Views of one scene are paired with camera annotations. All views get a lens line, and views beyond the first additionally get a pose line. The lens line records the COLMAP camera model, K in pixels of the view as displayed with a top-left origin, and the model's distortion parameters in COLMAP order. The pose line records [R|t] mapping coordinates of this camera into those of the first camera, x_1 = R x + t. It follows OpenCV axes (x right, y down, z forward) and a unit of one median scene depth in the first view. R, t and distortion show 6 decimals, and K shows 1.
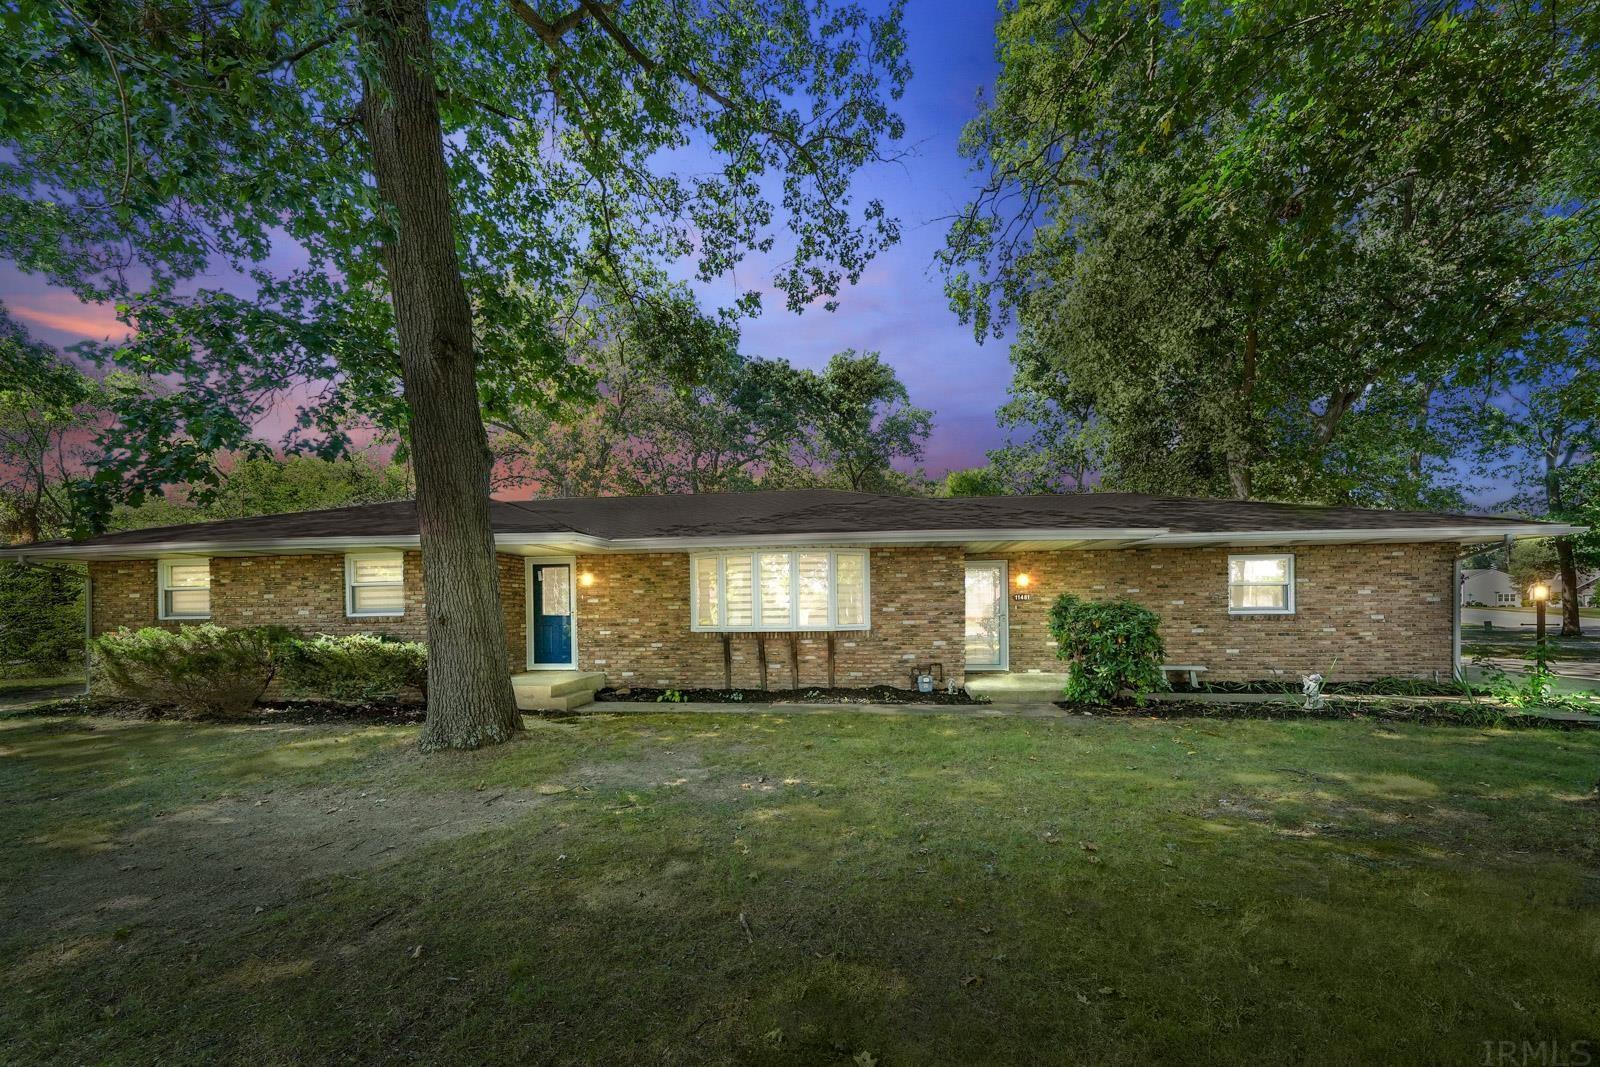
lens RADIAL K [[485.6, 0, 773.4], [0, 485.6, 578.0], [0, 0, 1]] dist [-0.000671, 0.000210]
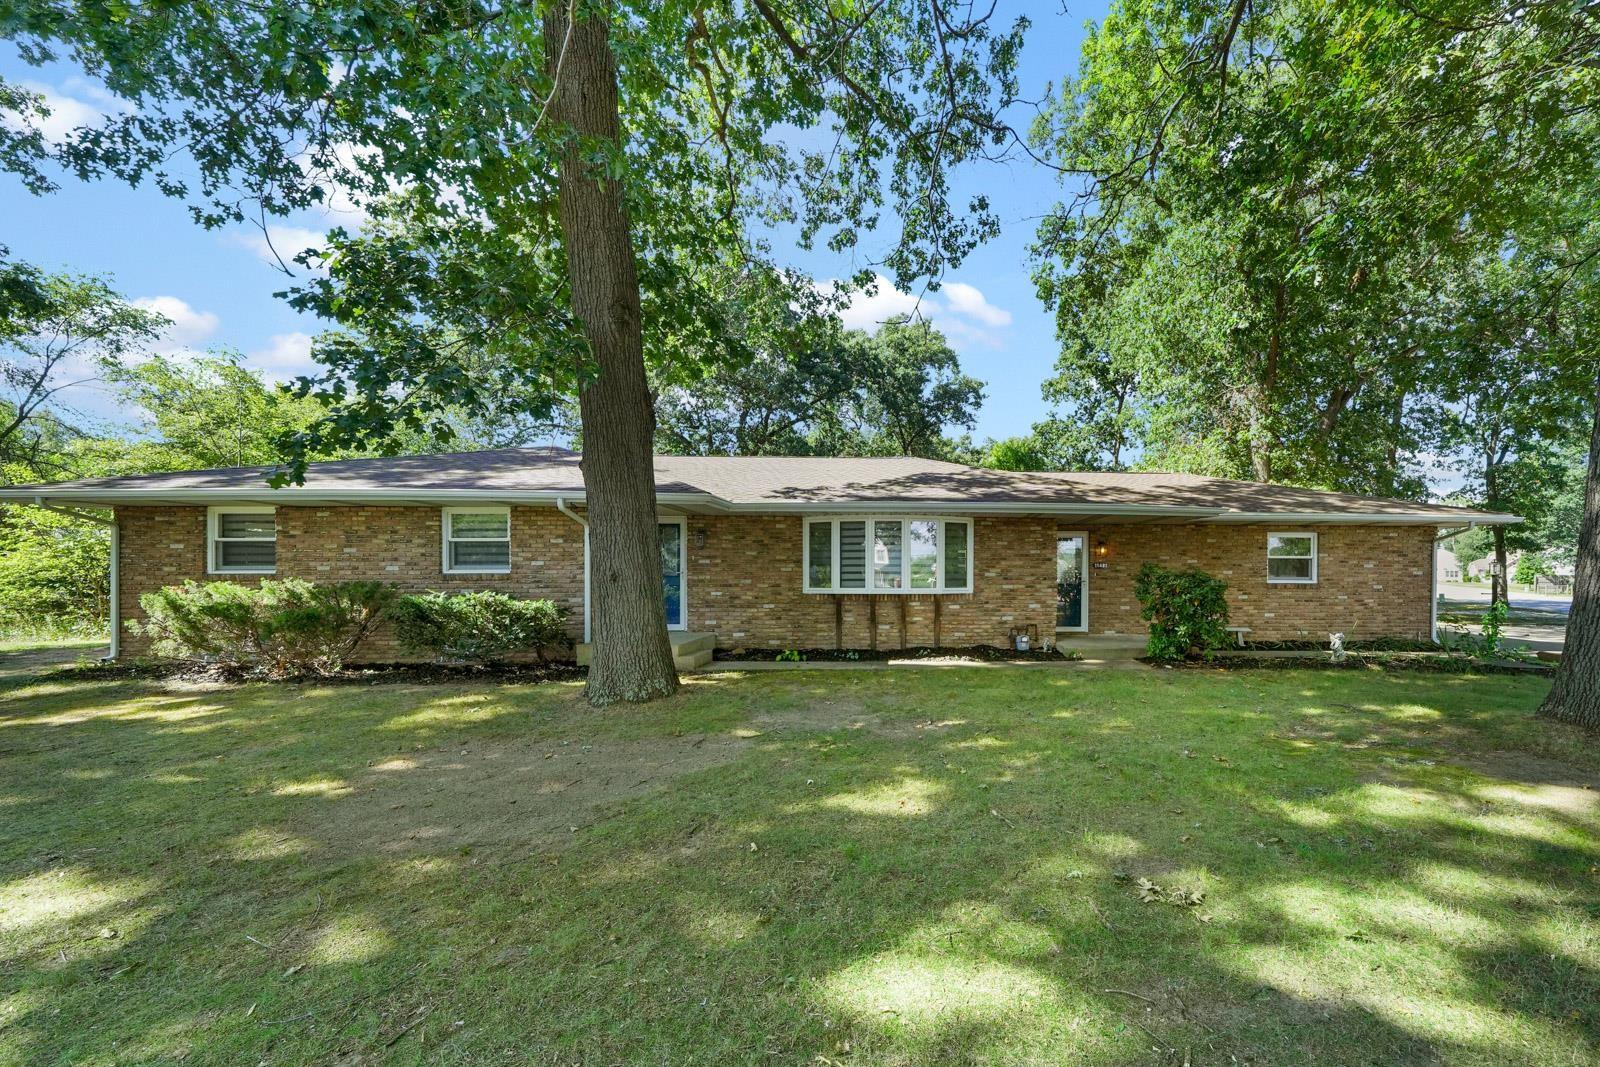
lens RADIAL K [[551.5, 0, 799.4], [0, 551.5, 535.5], [0, 0, 1]] dist [0.000948, -0.000552]
pose [[0.991184, 0.024527, 0.130202, -0.335113], [-0.023009, 0.999649, -0.013152, 0.004265], [-0.130479, 0.010040, 0.991400, -0.156617]]
